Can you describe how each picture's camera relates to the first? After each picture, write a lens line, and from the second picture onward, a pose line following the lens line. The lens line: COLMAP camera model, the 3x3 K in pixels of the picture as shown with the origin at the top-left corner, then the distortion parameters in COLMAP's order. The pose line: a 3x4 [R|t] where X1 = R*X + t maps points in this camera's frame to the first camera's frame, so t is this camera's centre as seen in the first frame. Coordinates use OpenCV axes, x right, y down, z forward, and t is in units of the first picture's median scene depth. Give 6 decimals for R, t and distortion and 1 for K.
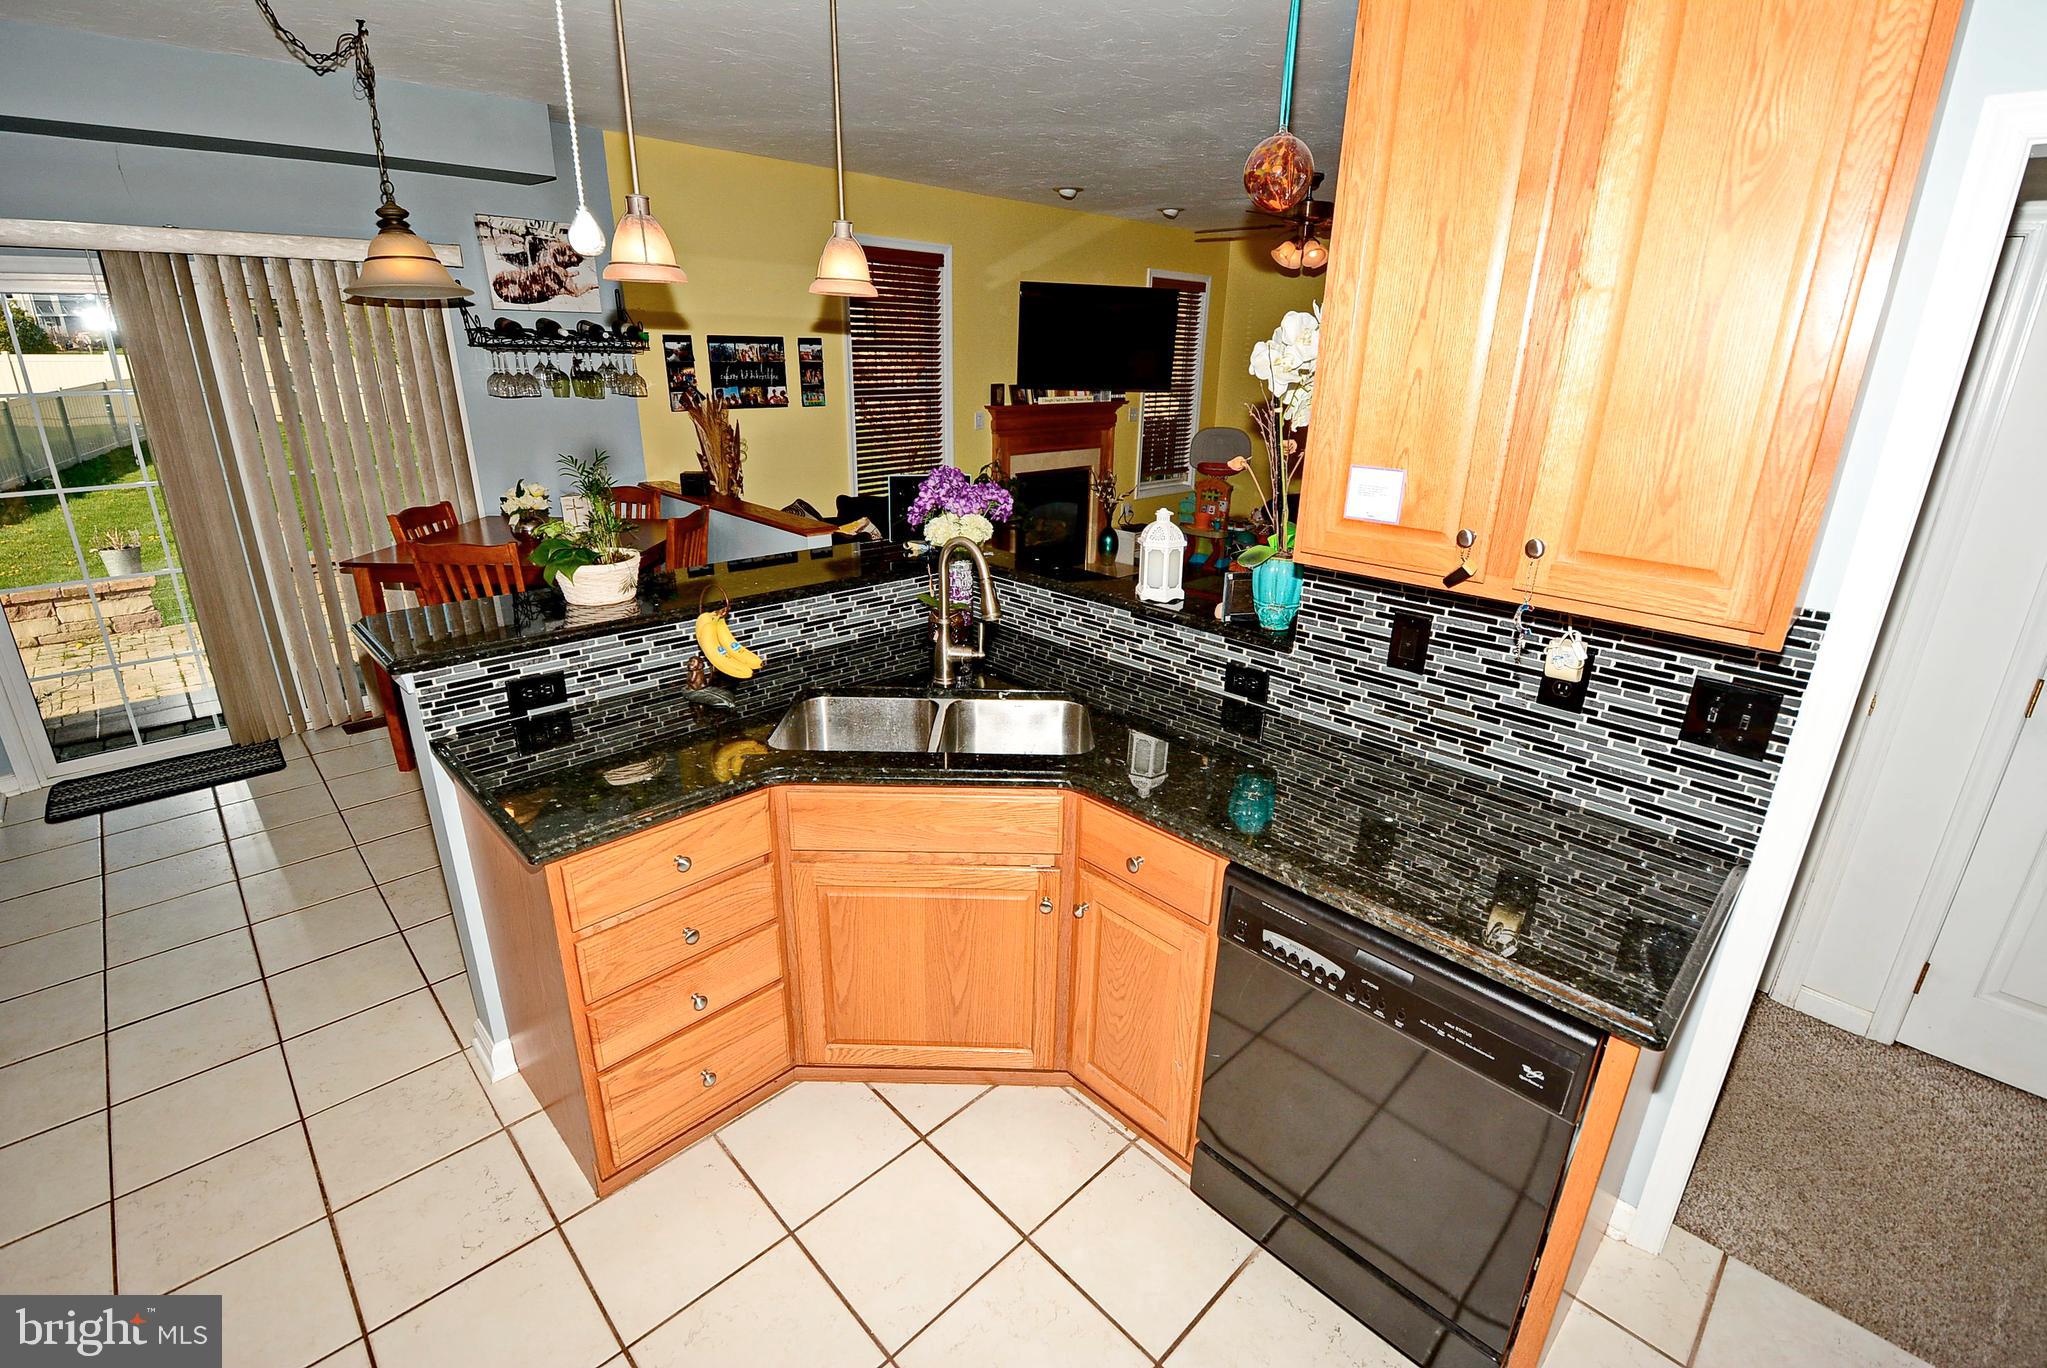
lens RADIAL K [[896.7, 0, 1026.7], [0, 896.7, 674.5], [0, 0, 1]] dist [-0.000403, -0.005049]
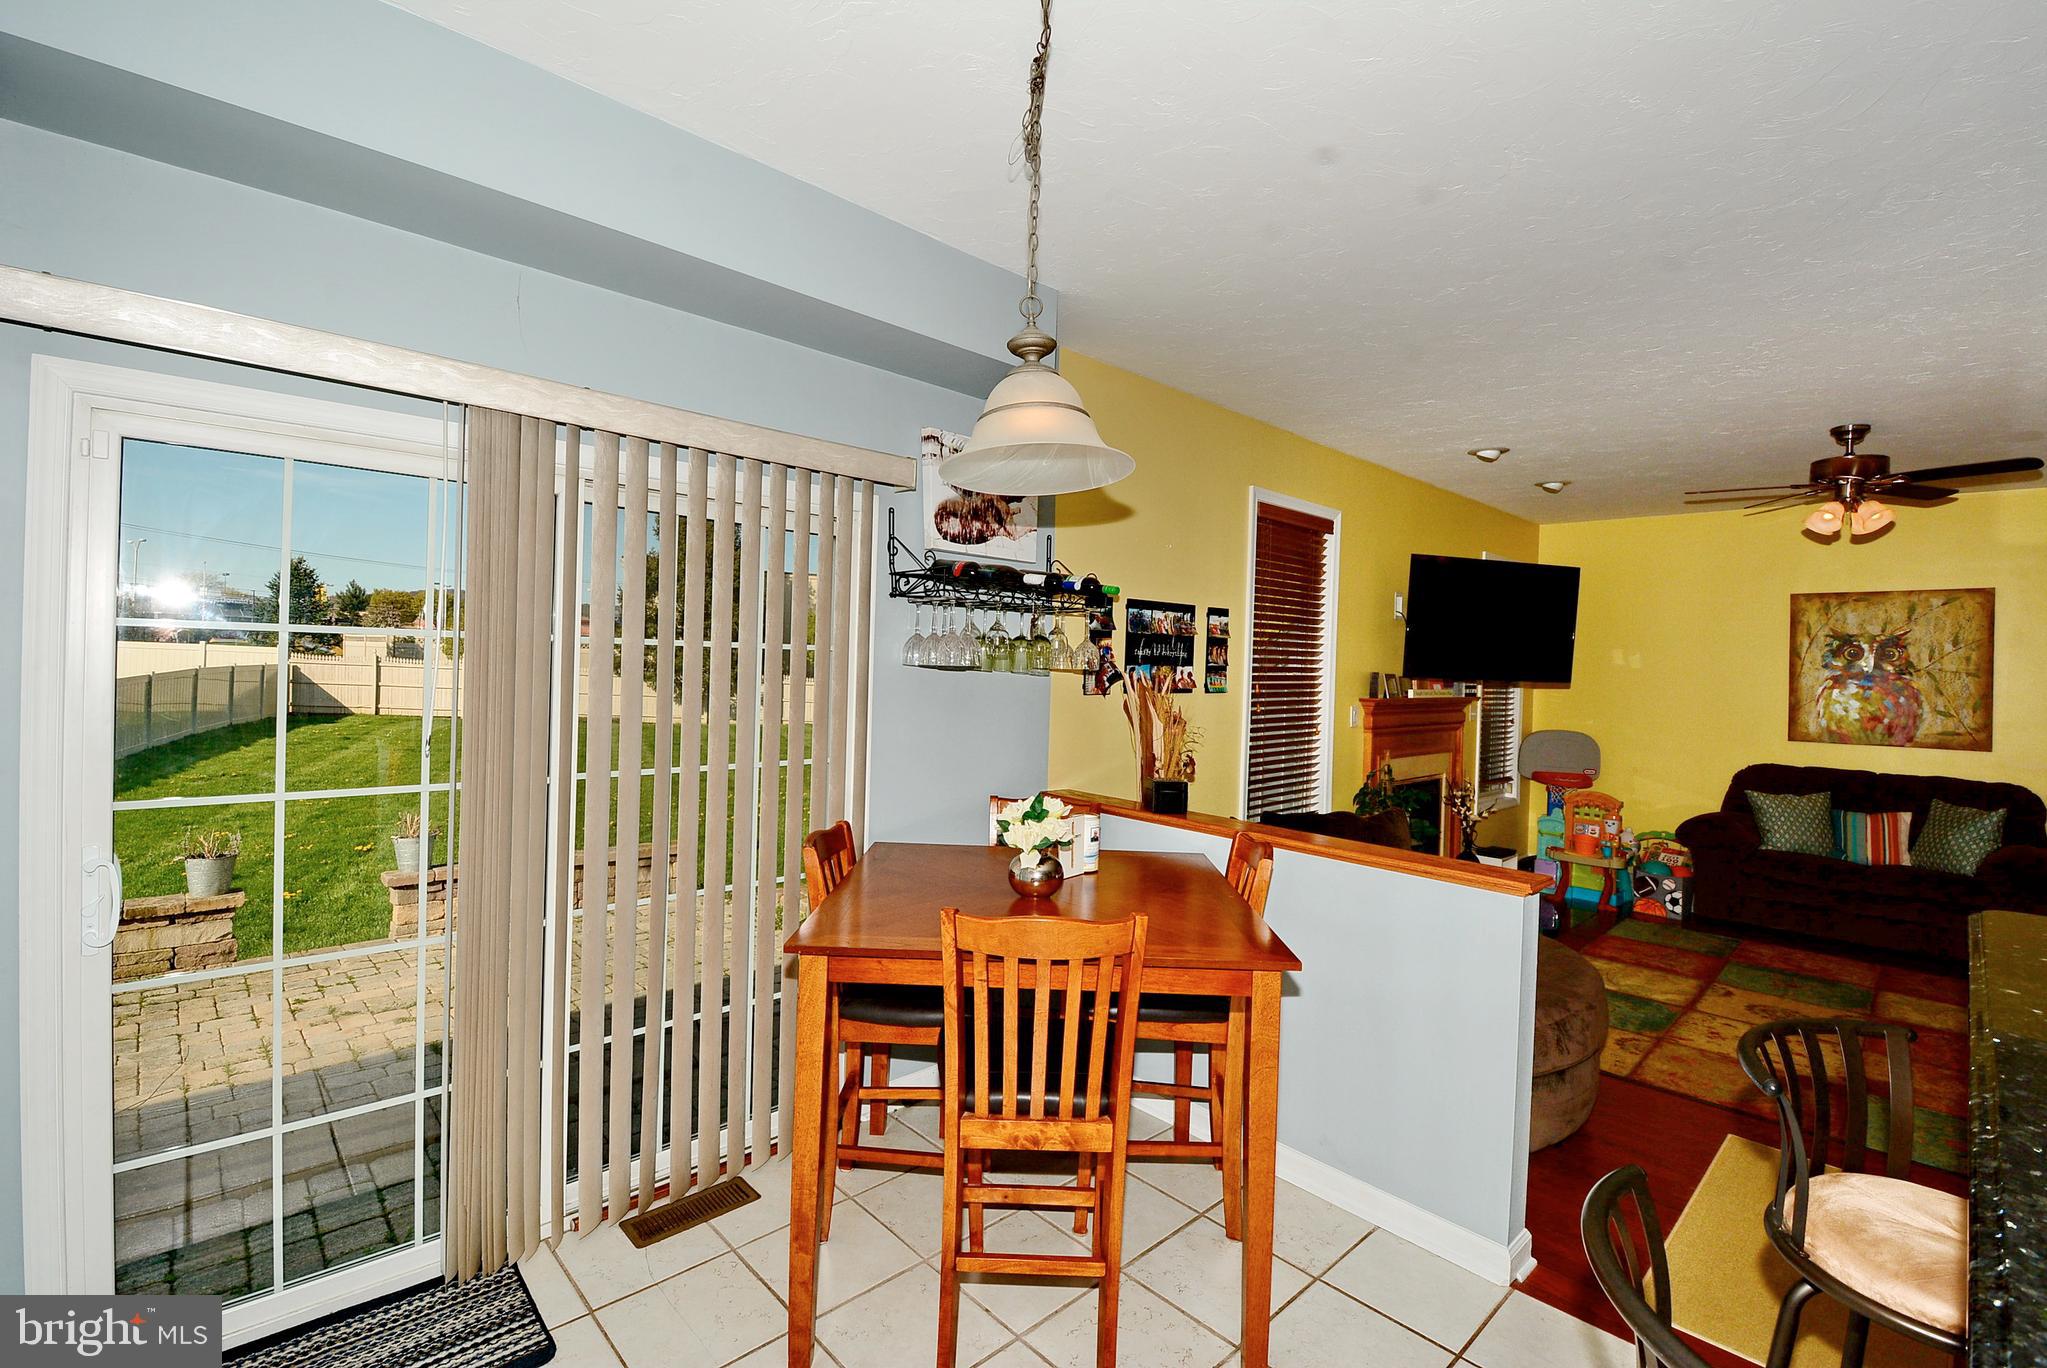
lens RADIAL K [[903.3, 0, 1025.2], [0, 903.3, 670.0], [0, 0, 1]] dist [0.011204, -0.020058]
pose [[0.999748, 0.011463, -0.019293, -0.389717], [-0.017195, 0.943703, -0.330346, -0.064841], [0.014420, 0.330594, 0.943663, 0.279099]]
